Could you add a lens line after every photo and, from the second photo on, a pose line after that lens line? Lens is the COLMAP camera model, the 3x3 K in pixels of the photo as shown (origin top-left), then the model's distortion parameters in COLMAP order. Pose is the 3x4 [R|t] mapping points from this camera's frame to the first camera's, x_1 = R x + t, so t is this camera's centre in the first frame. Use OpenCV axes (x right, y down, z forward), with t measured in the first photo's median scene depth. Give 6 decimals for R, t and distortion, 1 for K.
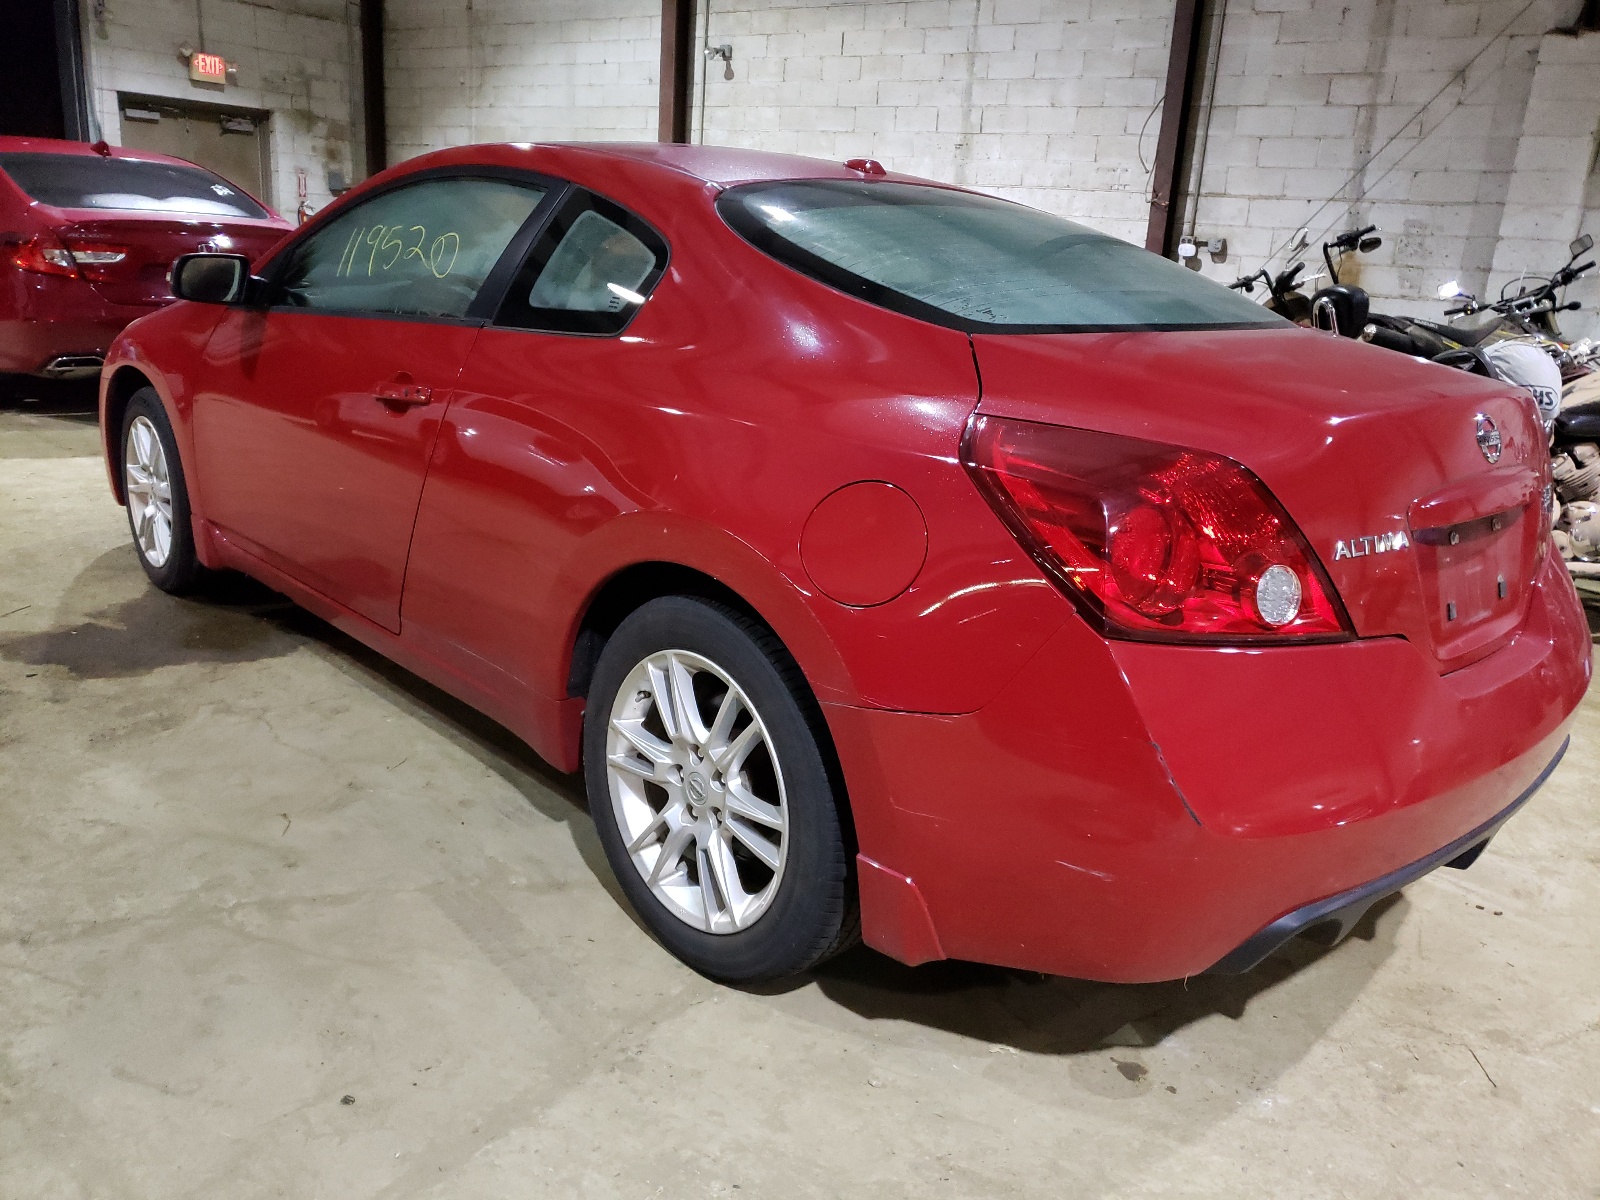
lens RADIAL K [[1251.7, 0, 810.6], [0, 1251.7, 590.3], [0, 0, 1]] dist [0.000904, 0.022810]
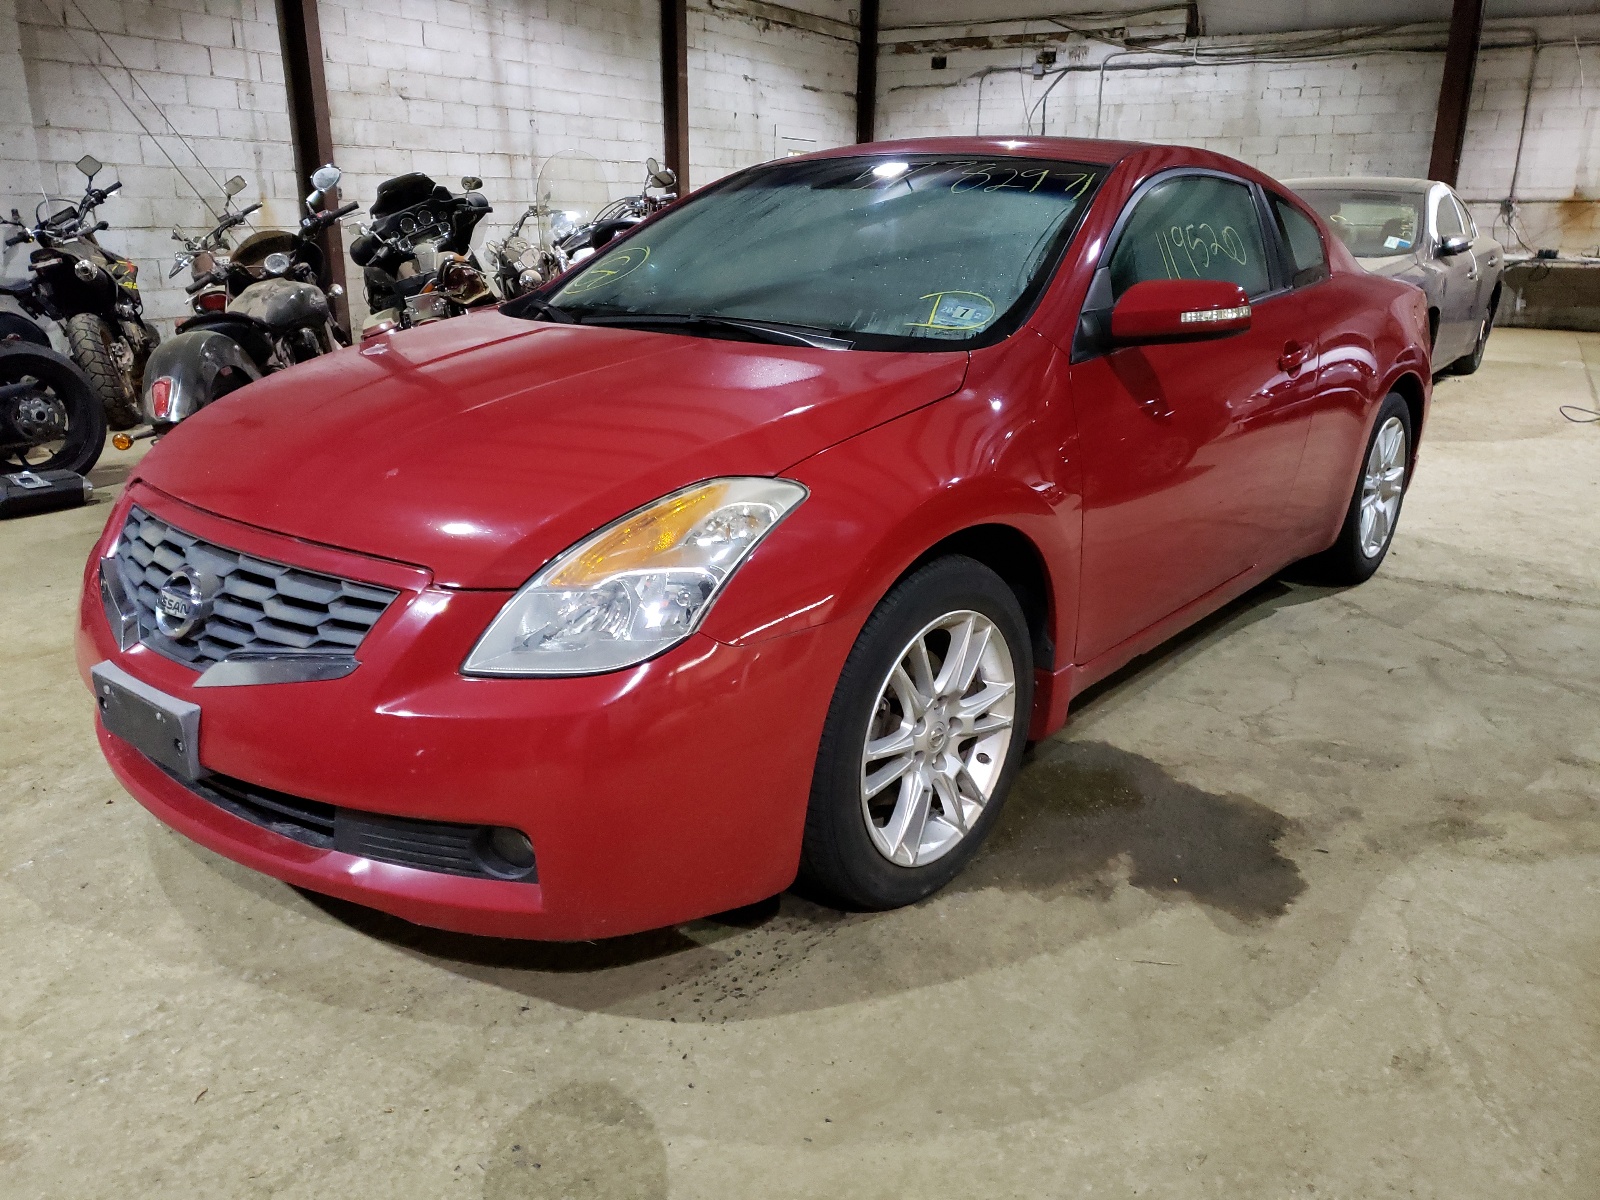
lens RADIAL K [[1251.7, 0, 801.4], [0, 1251.7, 599.7], [0, 0, 1]] dist [0.000904, 0.022810]
pose [[-0.116620, -0.356368, 0.927039, -1.649456], [0.273558, 0.885778, 0.374919, -0.586773], [-0.954760, 0.297321, -0.005812, 1.685309]]
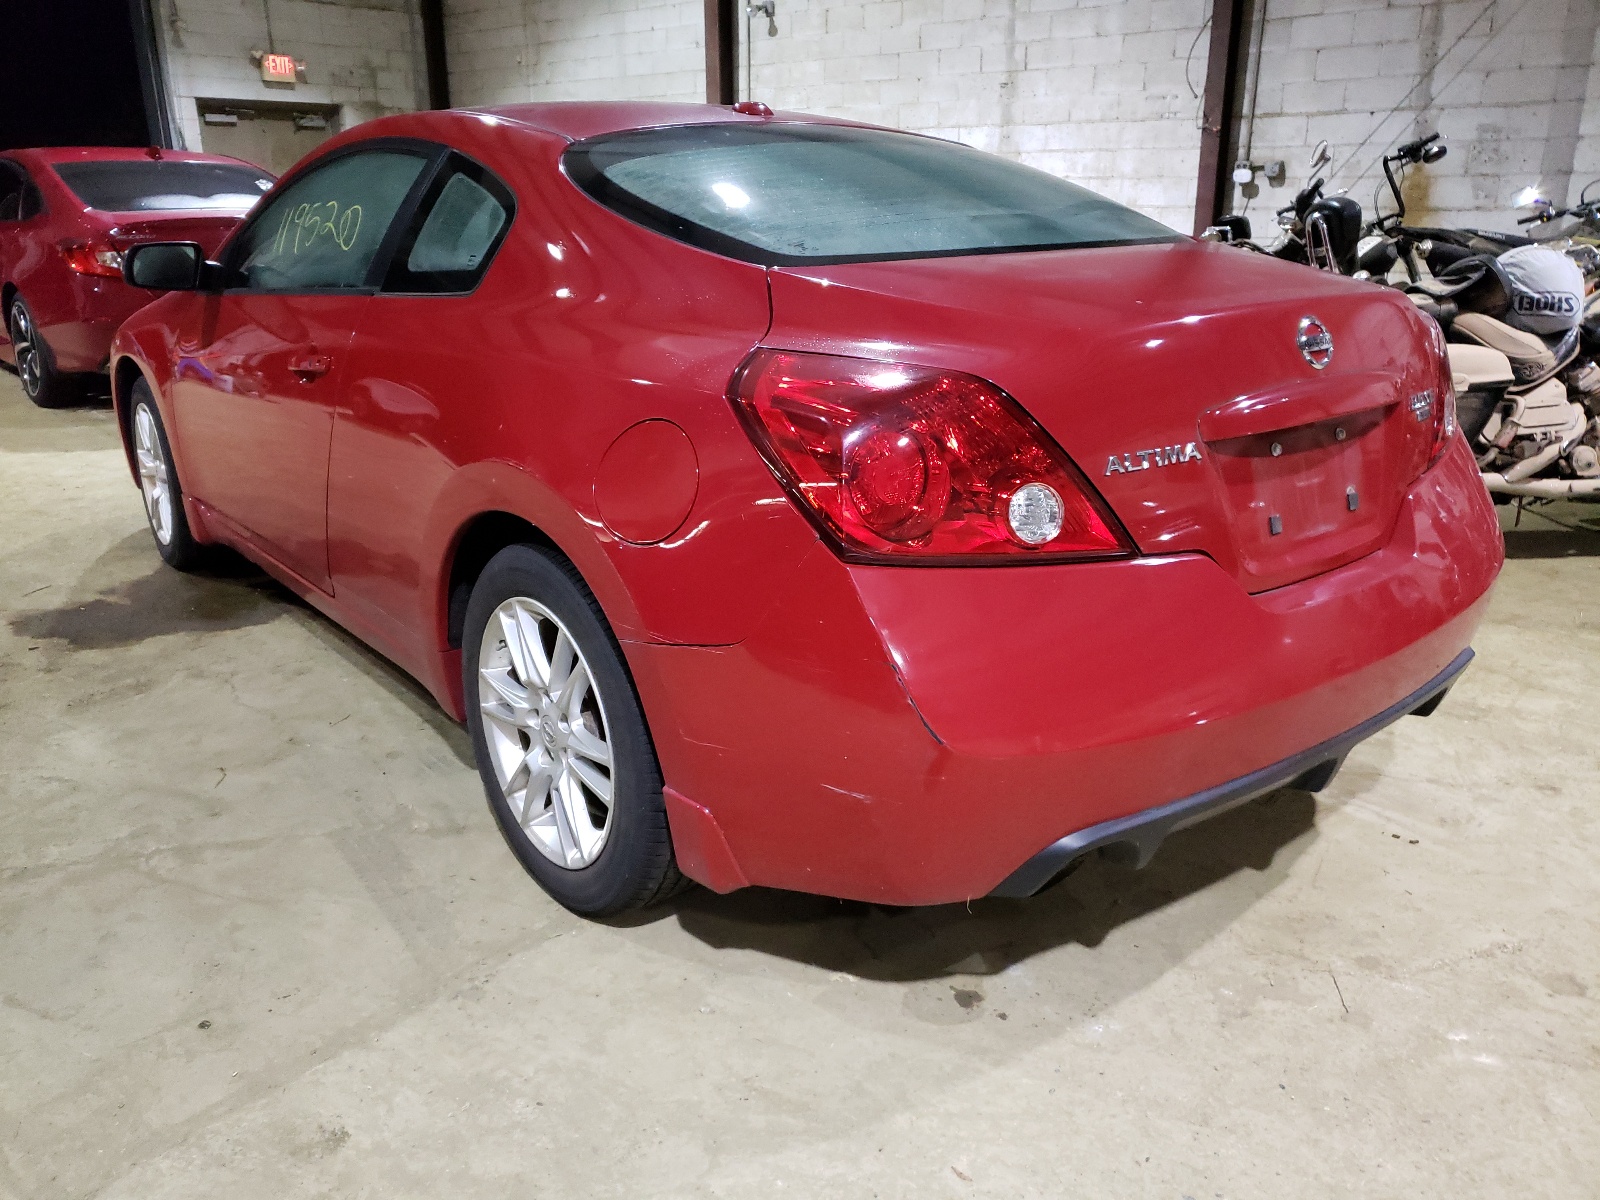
lens RADIAL K [[1251.7, 0, 798.7], [0, 1251.7, 597.2], [0, 0, 1]] dist [0.000904, 0.022810]
pose [[0.993582, -0.036811, -0.106955, 0.198650], [0.040470, 0.998660, 0.032251, 0.020768], [0.105625, -0.036373, 0.993741, 0.000873]]
